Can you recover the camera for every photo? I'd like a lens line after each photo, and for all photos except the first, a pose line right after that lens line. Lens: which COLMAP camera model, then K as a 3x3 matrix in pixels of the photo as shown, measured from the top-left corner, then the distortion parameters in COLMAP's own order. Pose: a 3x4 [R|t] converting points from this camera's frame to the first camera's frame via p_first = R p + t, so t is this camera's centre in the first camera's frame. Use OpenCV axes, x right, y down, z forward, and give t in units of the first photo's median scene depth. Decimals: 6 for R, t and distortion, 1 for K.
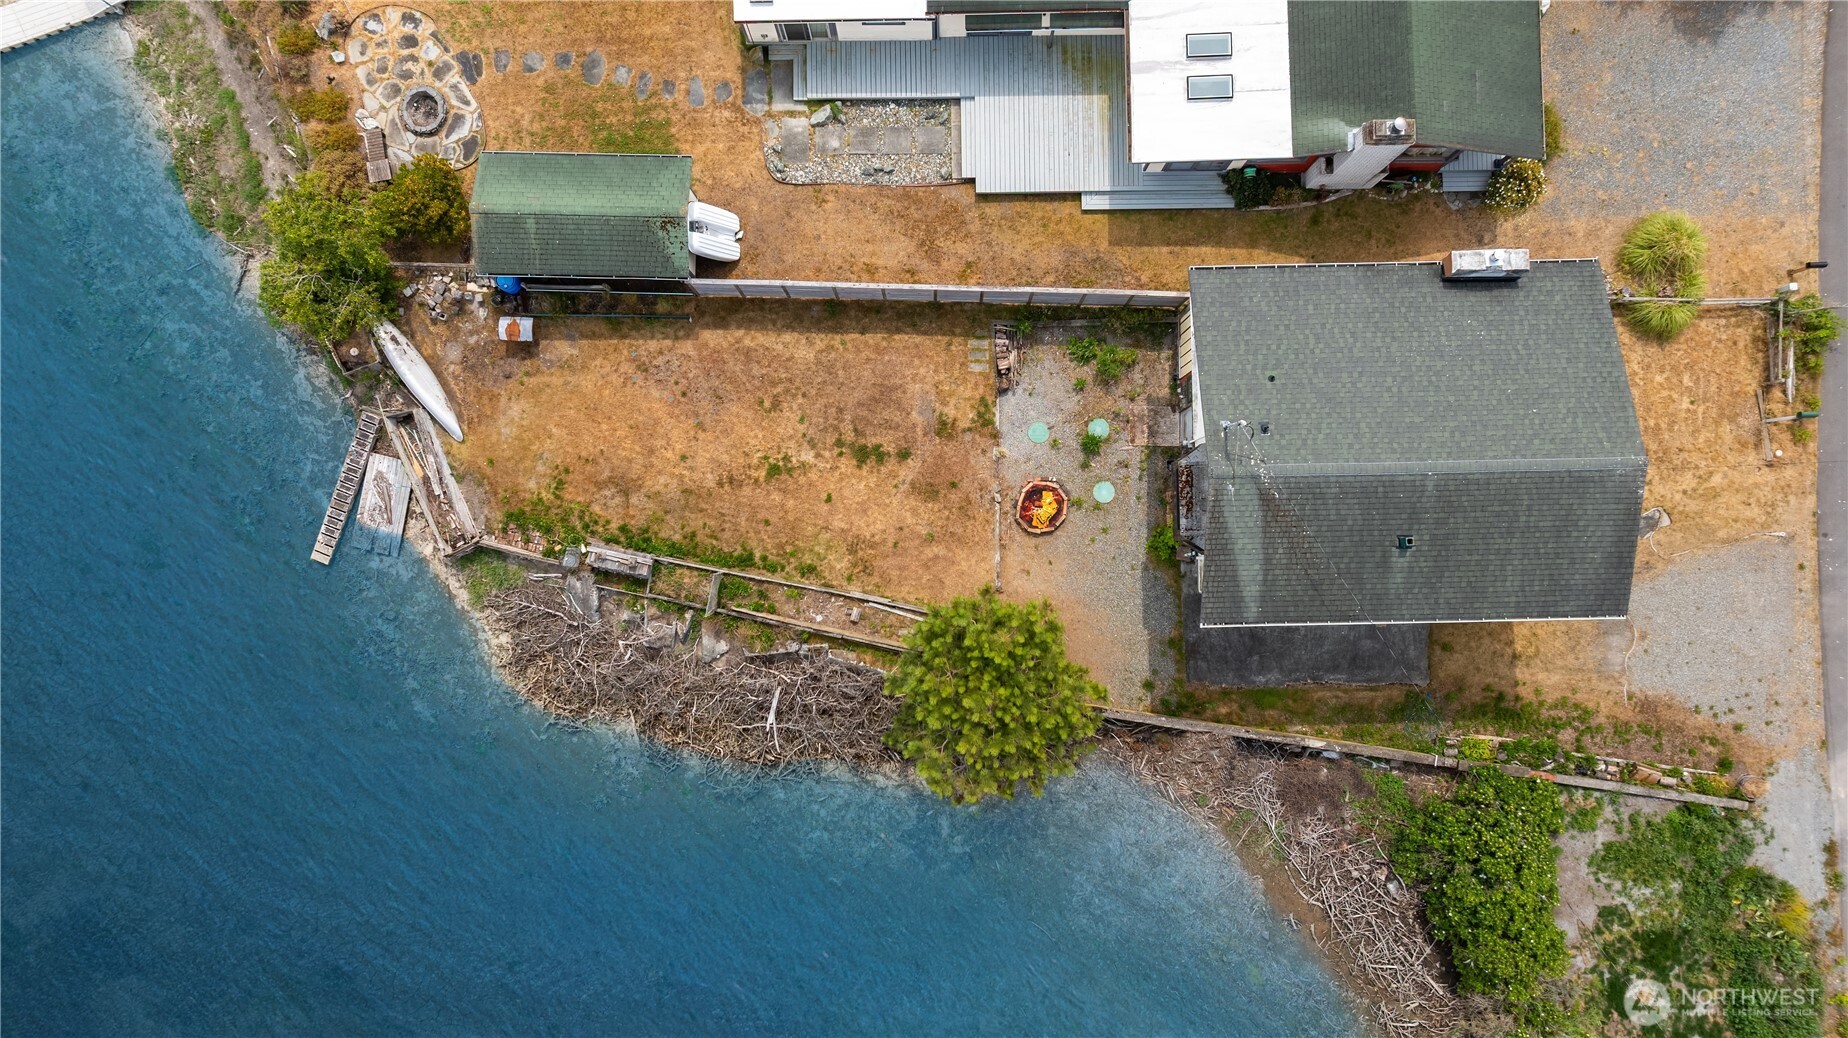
lens RADIAL K [[1312.4, 0, 924.0], [0, 1312.4, 519.0], [0, 0, 1]] dist [-0.007582, -0.000105]
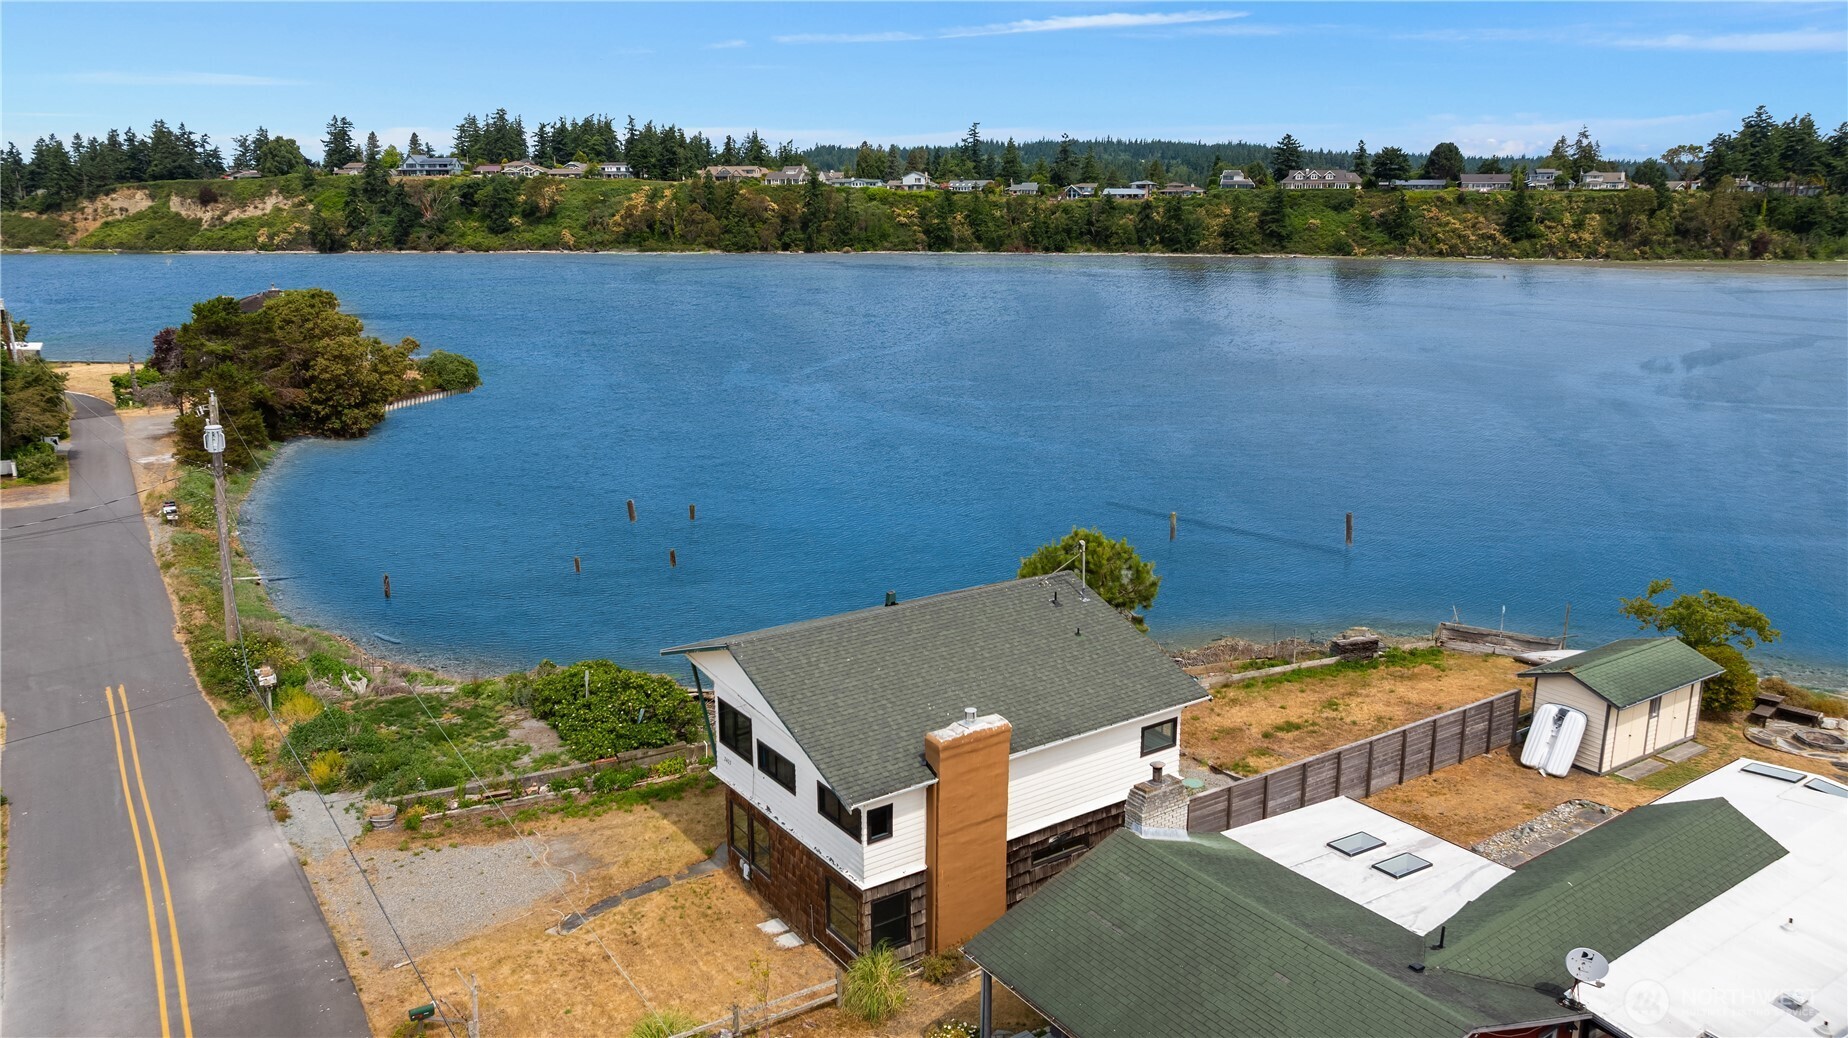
lens RADIAL K [[1298.5, 0, 928.1], [0, 1298.5, 475.9], [0, 0, 1]] dist [-0.044348, 0.055705]
pose [[-0.828637, 0.114102, -0.548034, 0.778723], [-0.559615, -0.144680, 0.816026, -0.733497], [0.013821, 0.982878, 0.183740, 0.585101]]
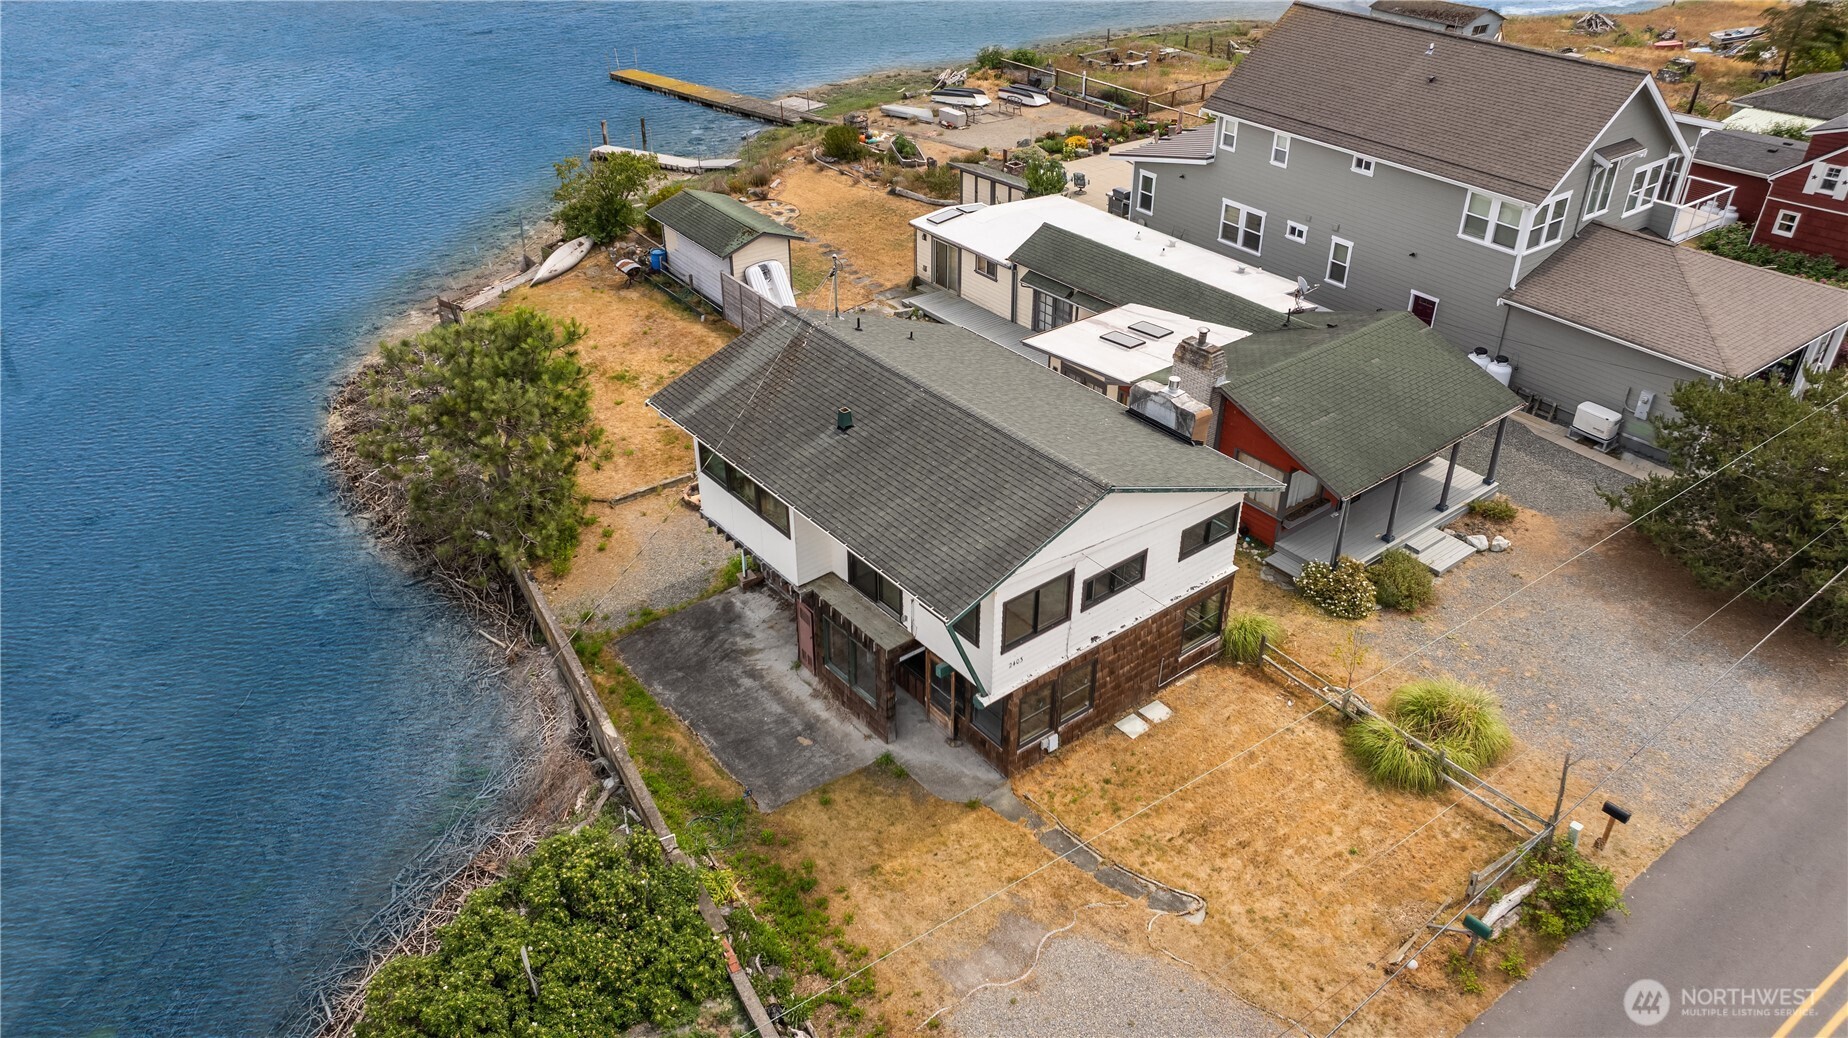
lens RADIAL K [[1312.4, 0, 924.0], [0, 1312.4, 519.0], [0, 0, 1]] dist [-0.007582, -0.000105]
pose [[0.605920, 0.422223, -0.674232, 0.827946], [-0.795369, 0.338338, -0.502907, 0.351282], [0.015780, 0.840985, 0.540829, 0.507736]]
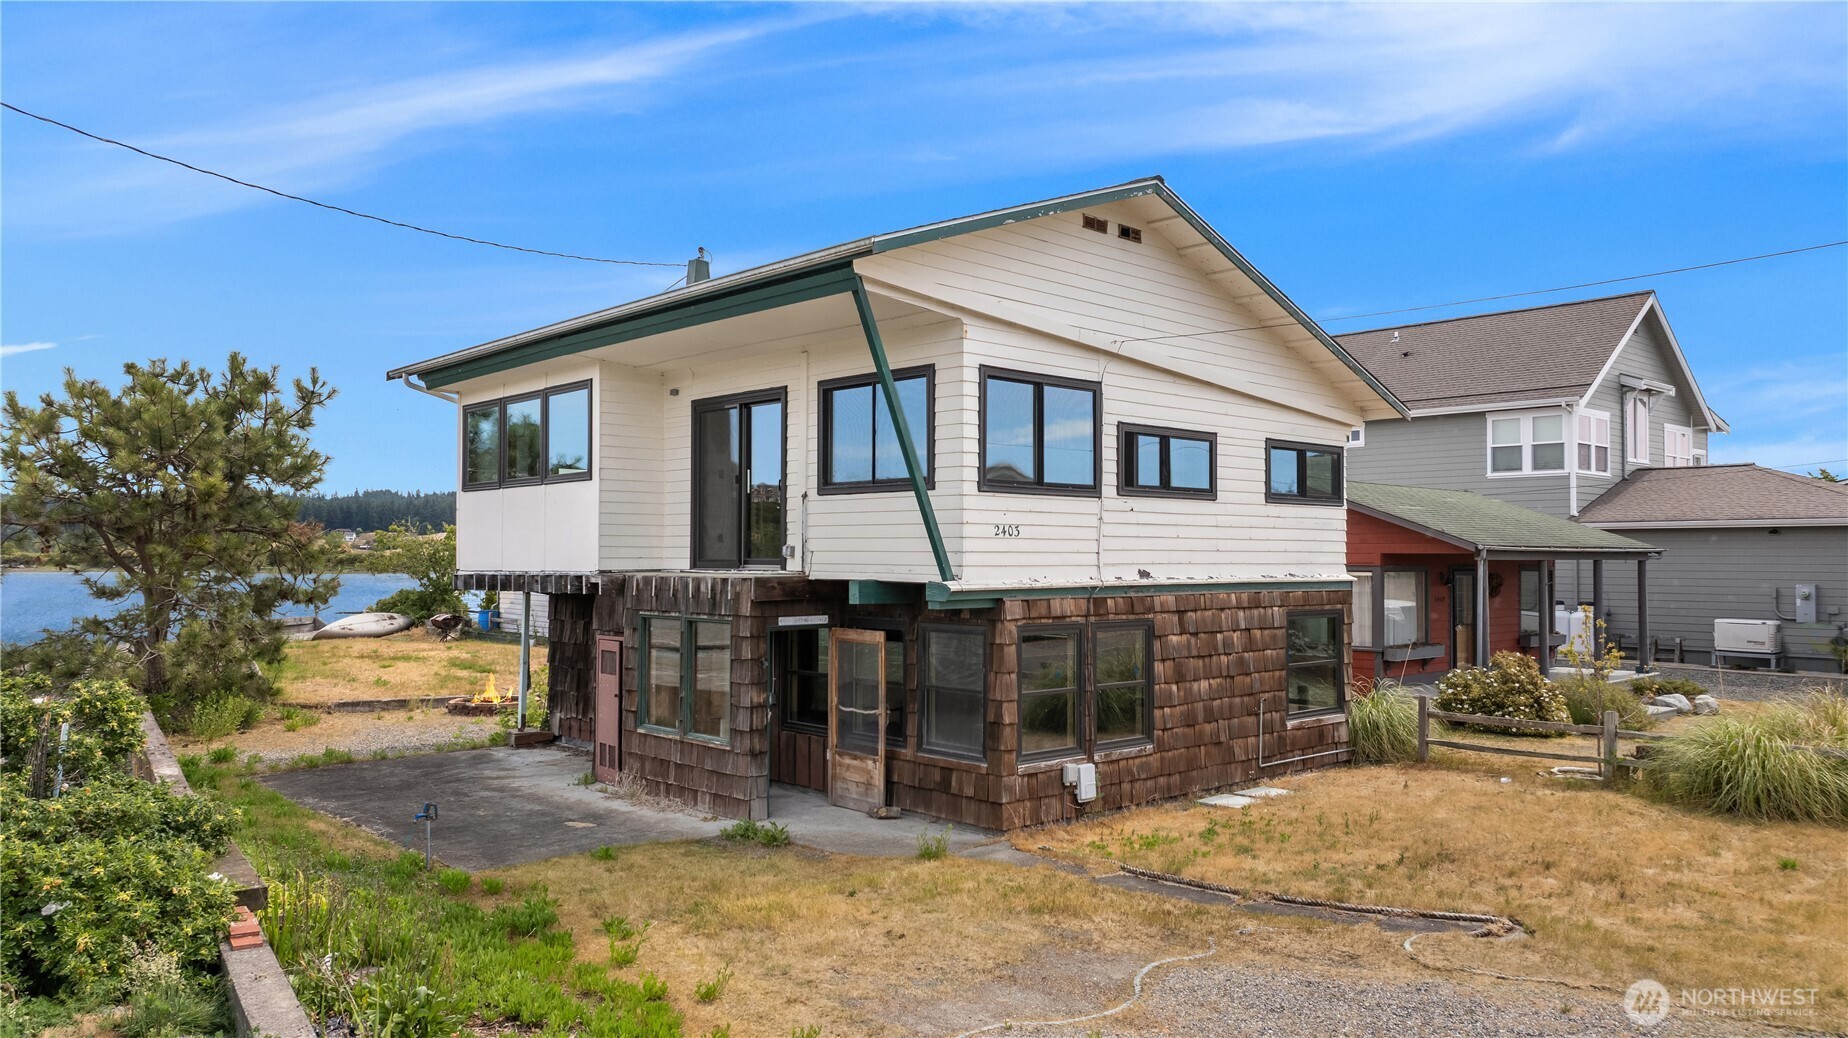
lens RADIAL K [[1312.4, 0, 924.0], [0, 1312.4, 519.0], [0, 0, 1]] dist [-0.007582, -0.000105]
pose [[0.663464, -0.018894, -0.747970, 0.678467], [-0.748161, -0.005521, -0.663494, 0.245912], [0.008406, 0.999806, -0.017799, 0.927602]]
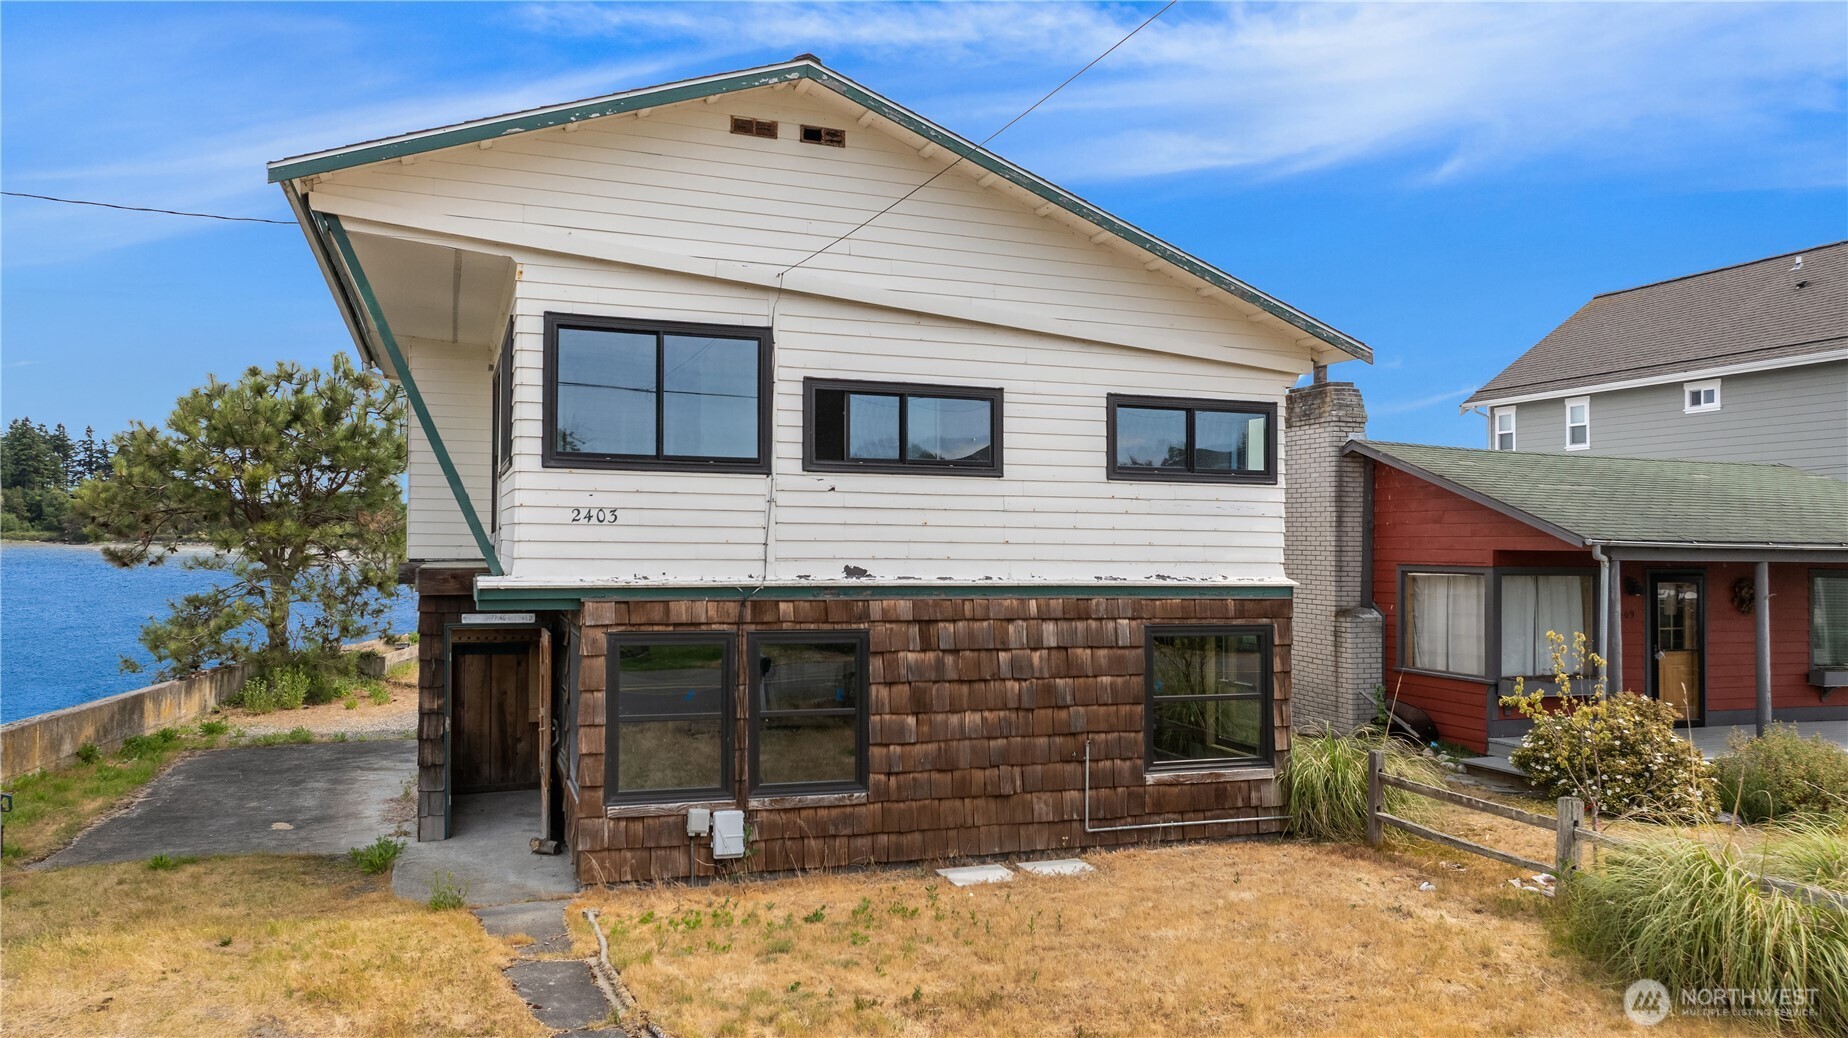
lens RADIAL K [[1316.2, 0, 928.1], [0, 1316.2, 511.4], [0, 0, 1]] dist [-0.009532, -0.006626]
pose [[0.319231, -0.019406, -0.947478, 0.721801], [-0.947673, -0.003714, -0.319221, 0.029780], [0.002676, 0.999805, -0.019576, 0.929477]]
